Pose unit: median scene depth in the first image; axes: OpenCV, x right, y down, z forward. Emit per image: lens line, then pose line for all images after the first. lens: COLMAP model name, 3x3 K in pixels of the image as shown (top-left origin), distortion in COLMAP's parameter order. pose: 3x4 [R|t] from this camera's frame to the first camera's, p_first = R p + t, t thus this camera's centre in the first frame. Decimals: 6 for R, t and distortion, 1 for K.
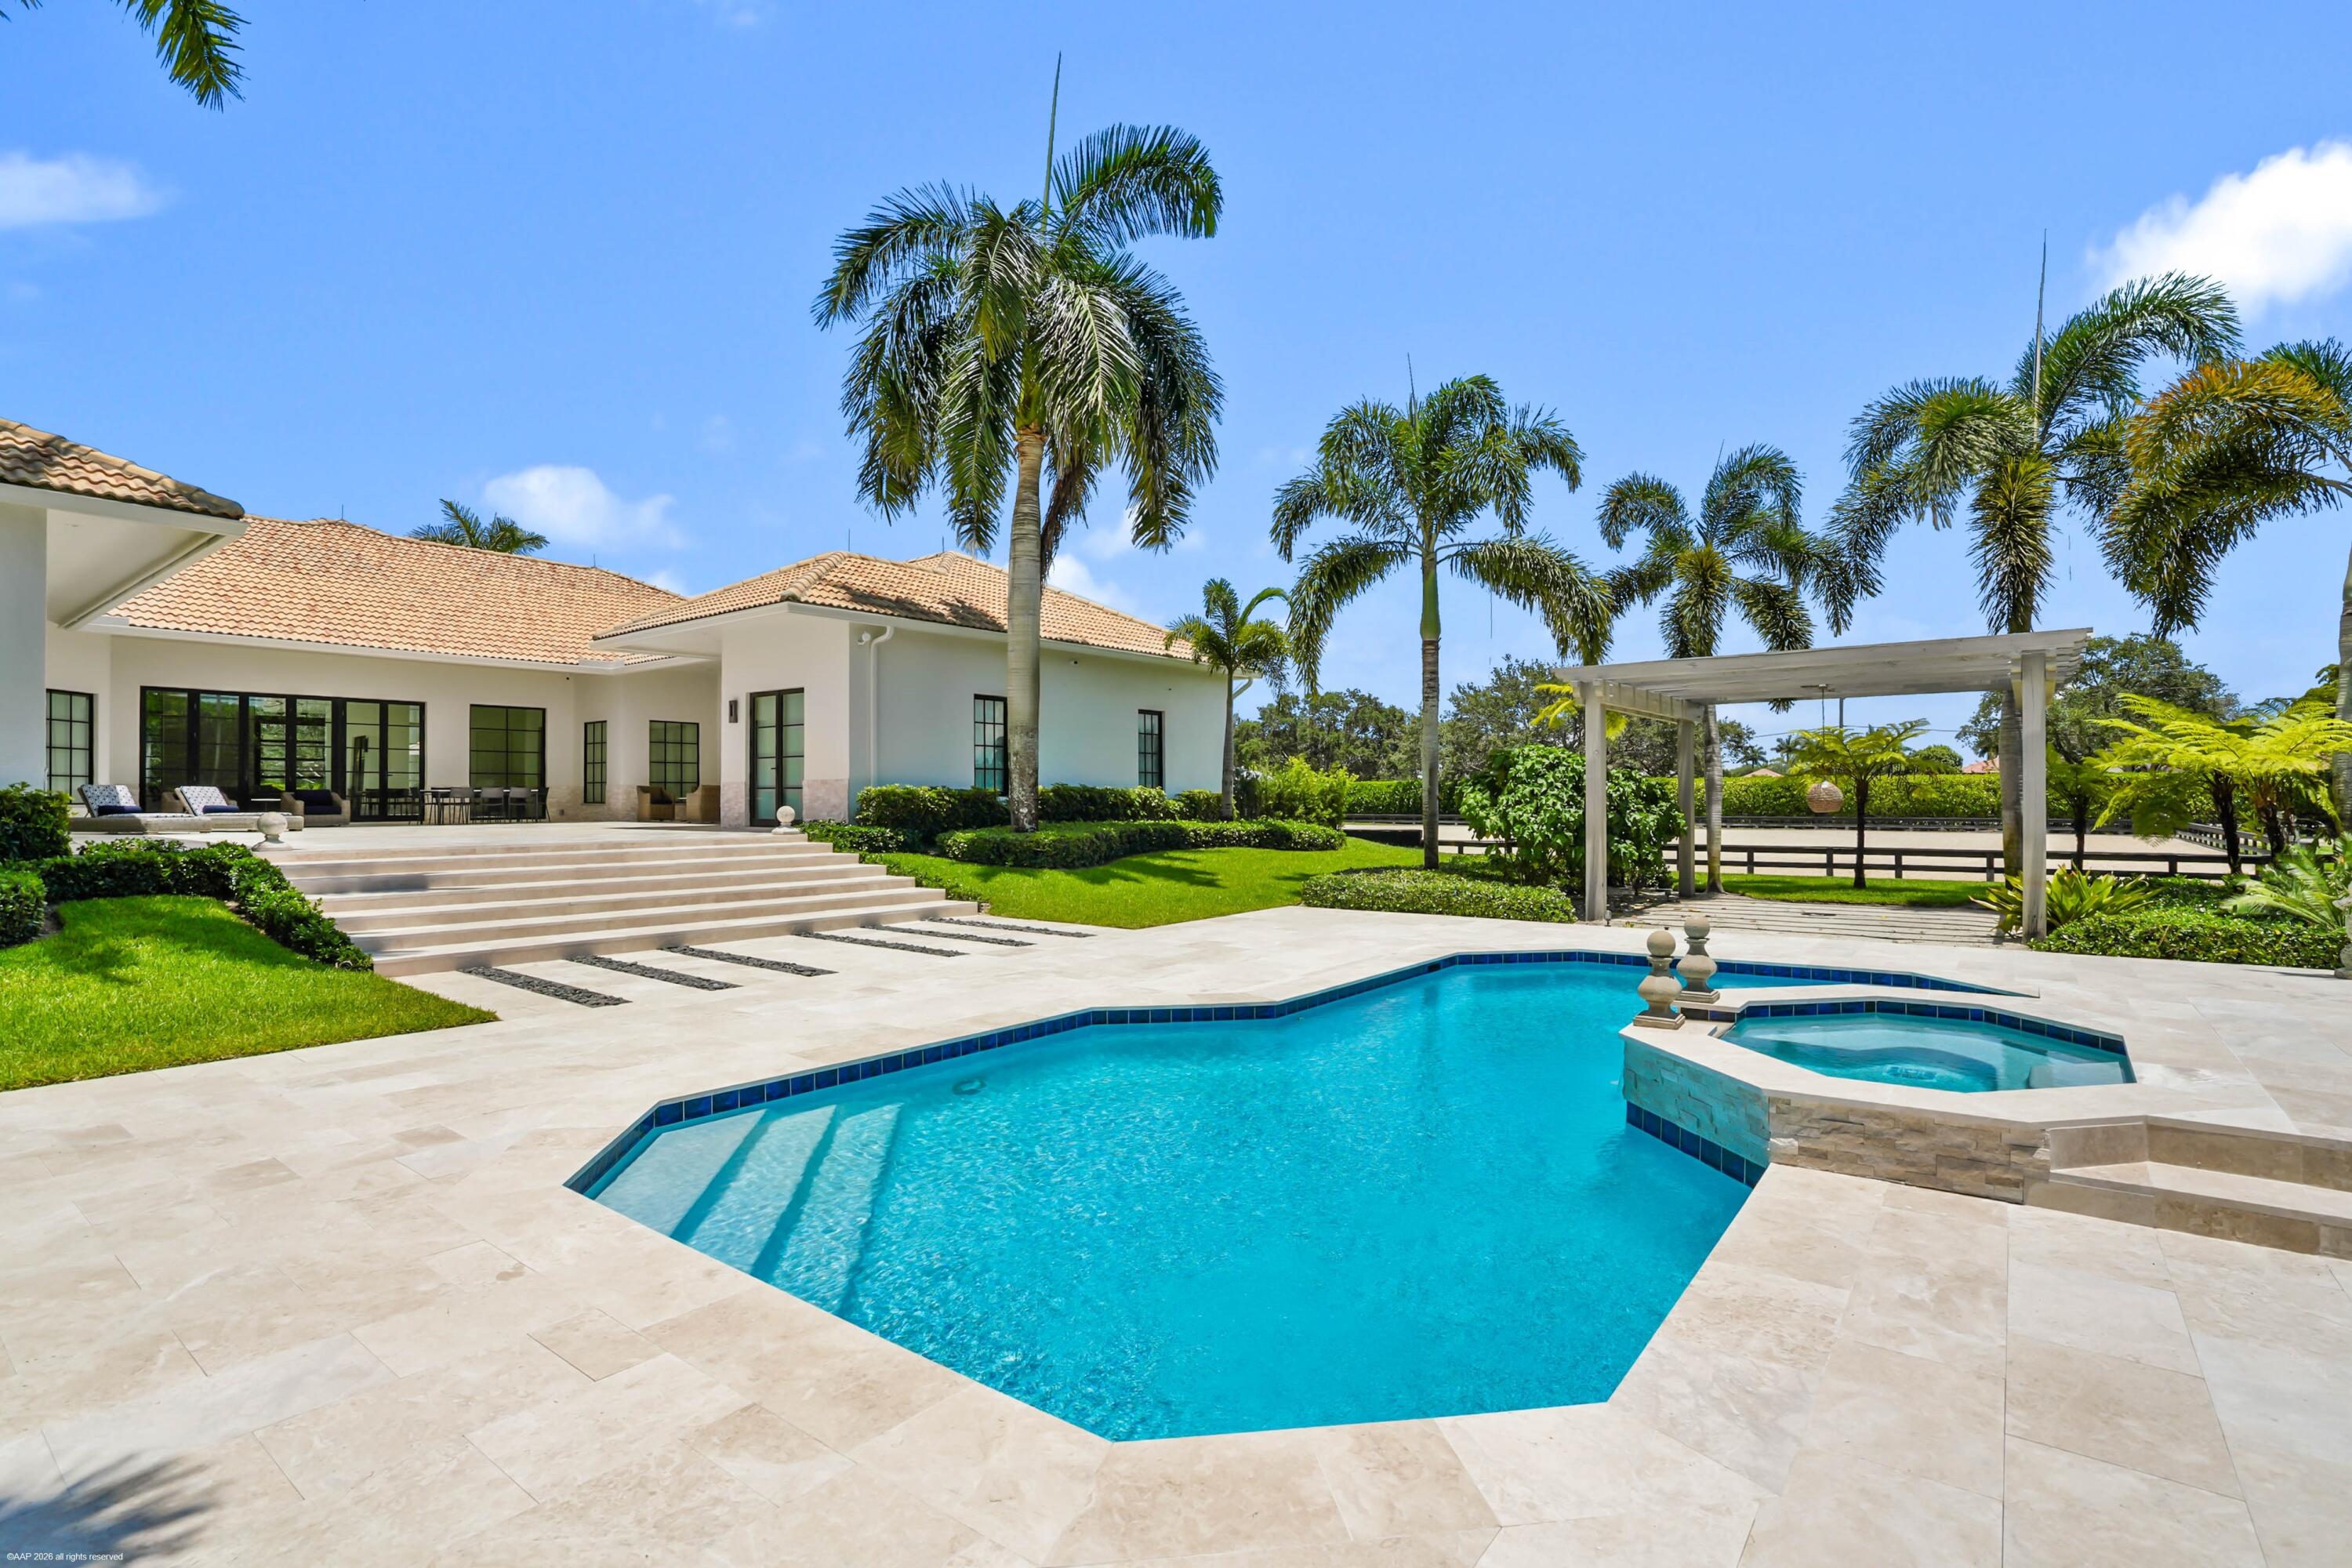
lens RADIAL K [[1085.7, 0, 1171.9], [0, 1085.7, 793.4], [0, 0, 1]] dist [-0.004572, 0.000364]
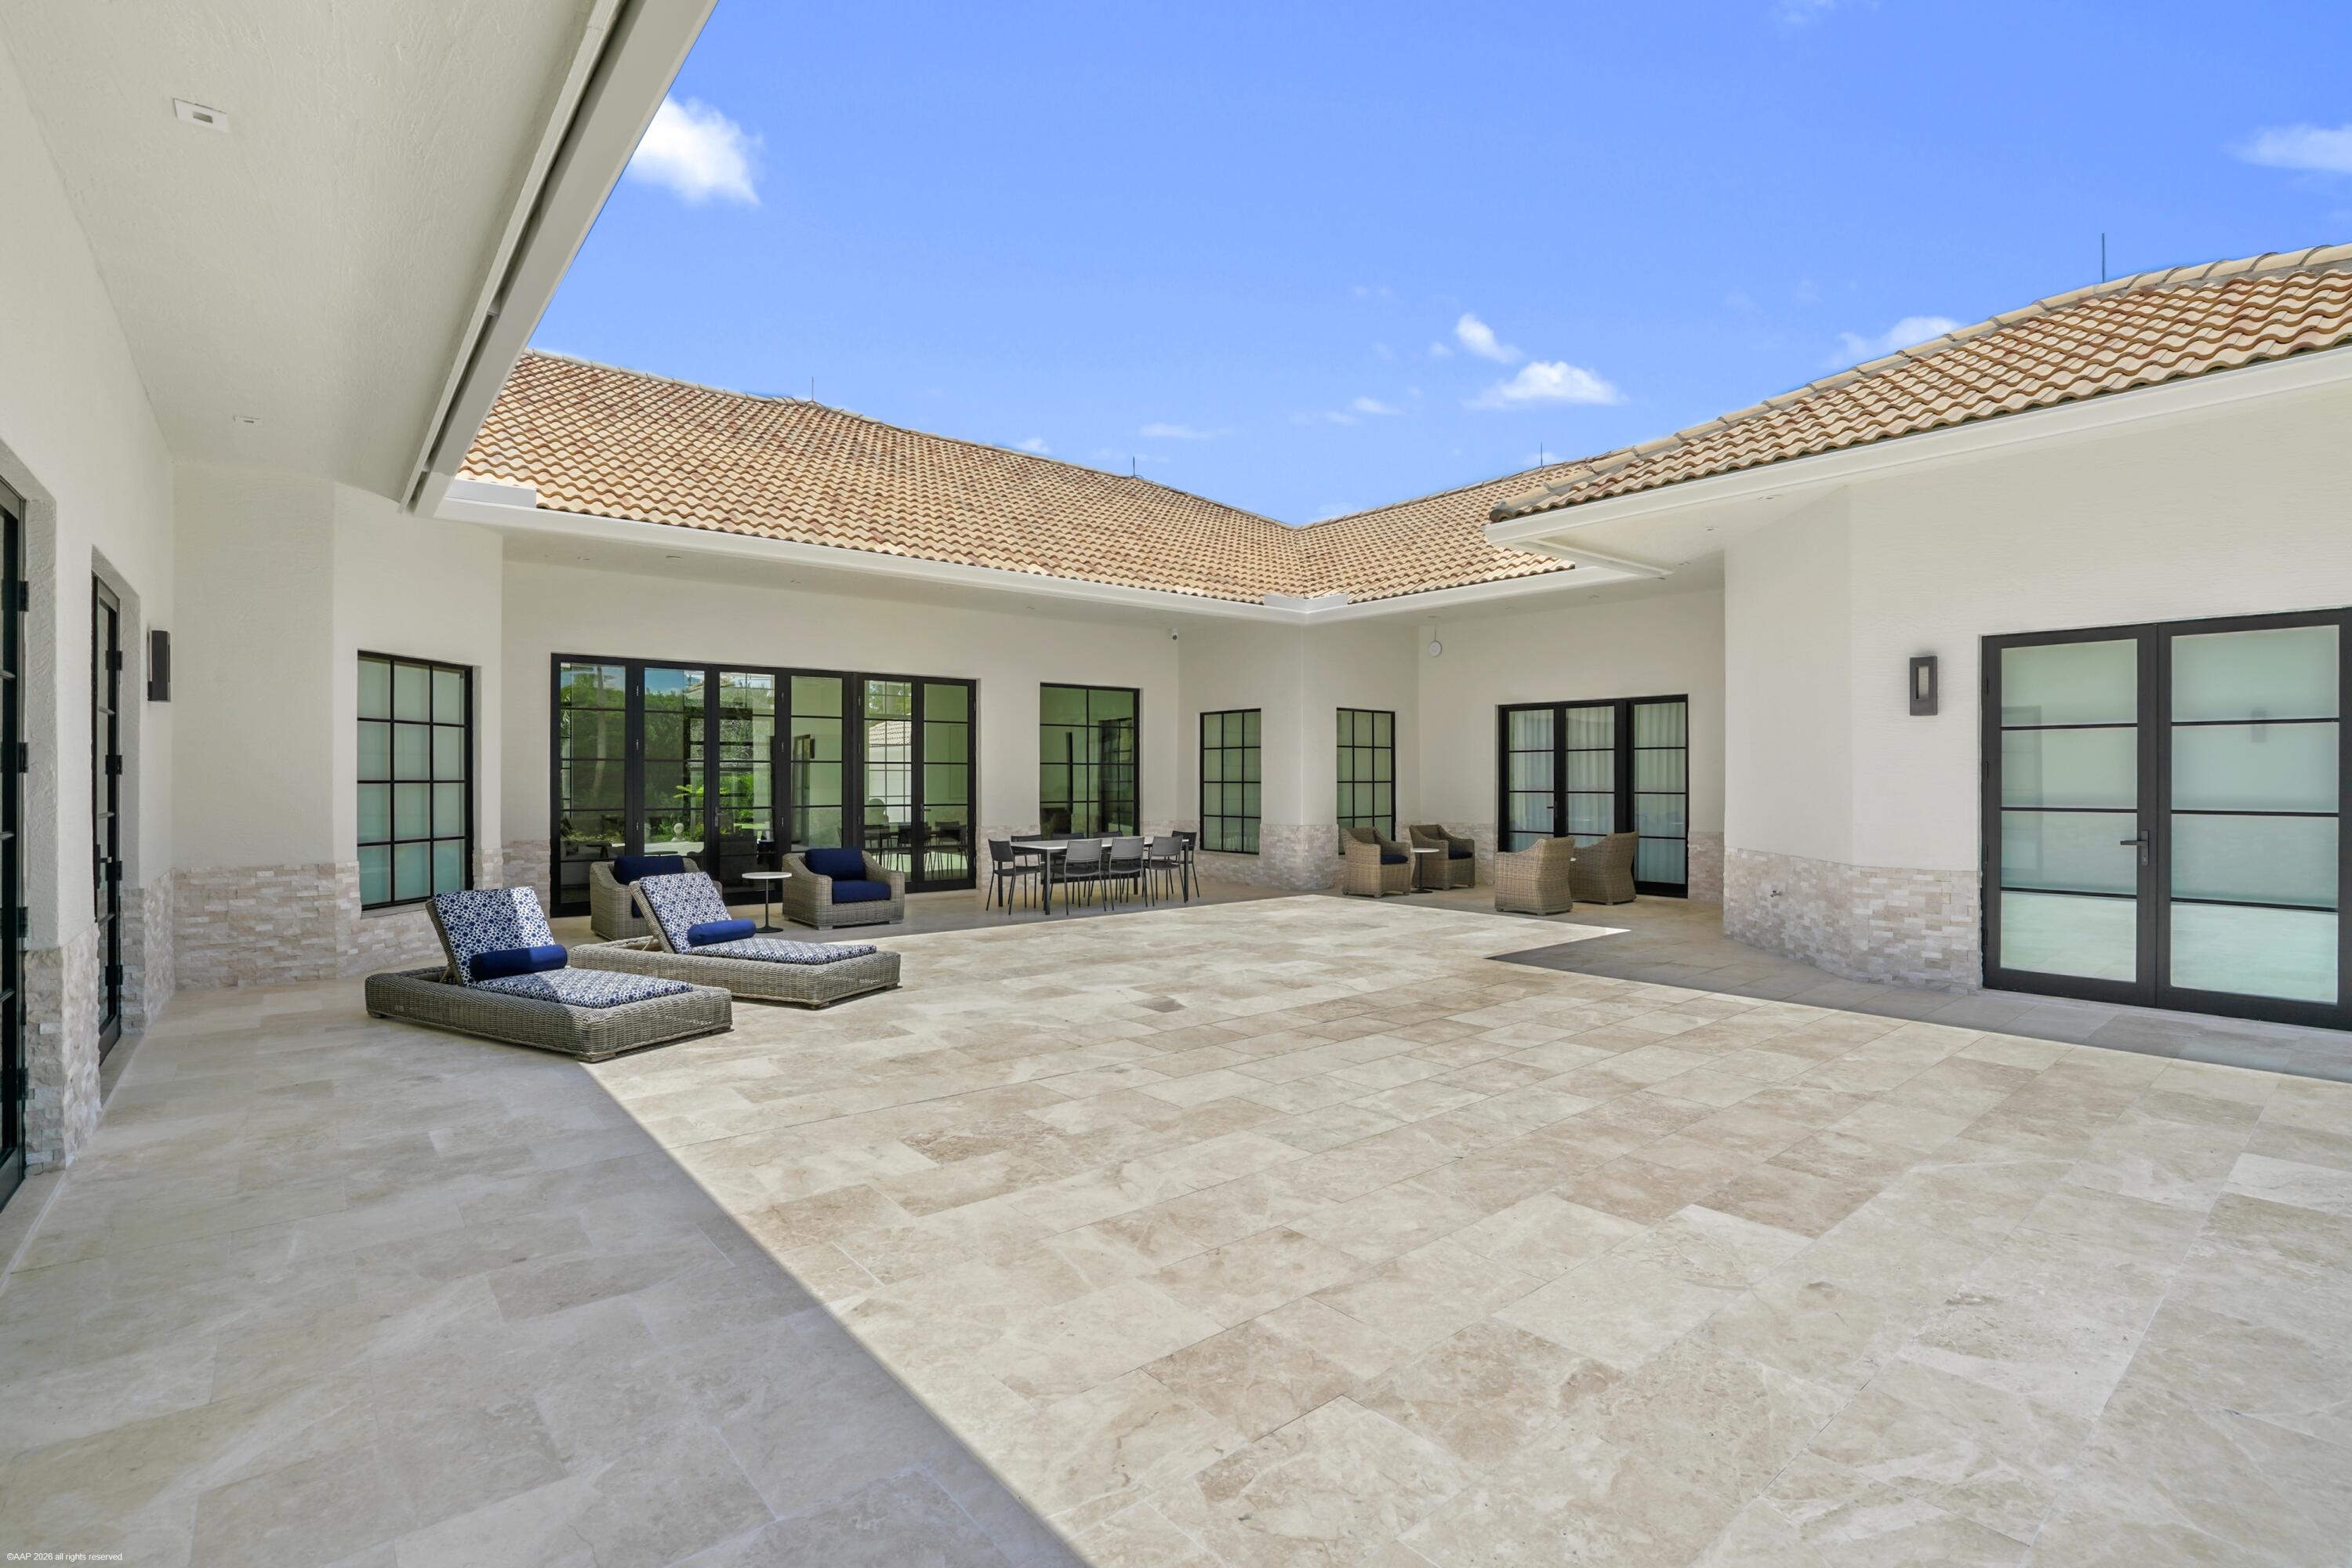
lens RADIAL K [[1085.7, 0, 1179.1], [0, 1085.7, 778.2], [0, 0, 1]] dist [-0.004572, 0.000364]
pose [[0.975982, 0.004588, -0.217805, -0.534091], [-0.004060, 0.999988, 0.002875, -0.040373], [0.217815, -0.001921, 0.975988, 0.546025]]
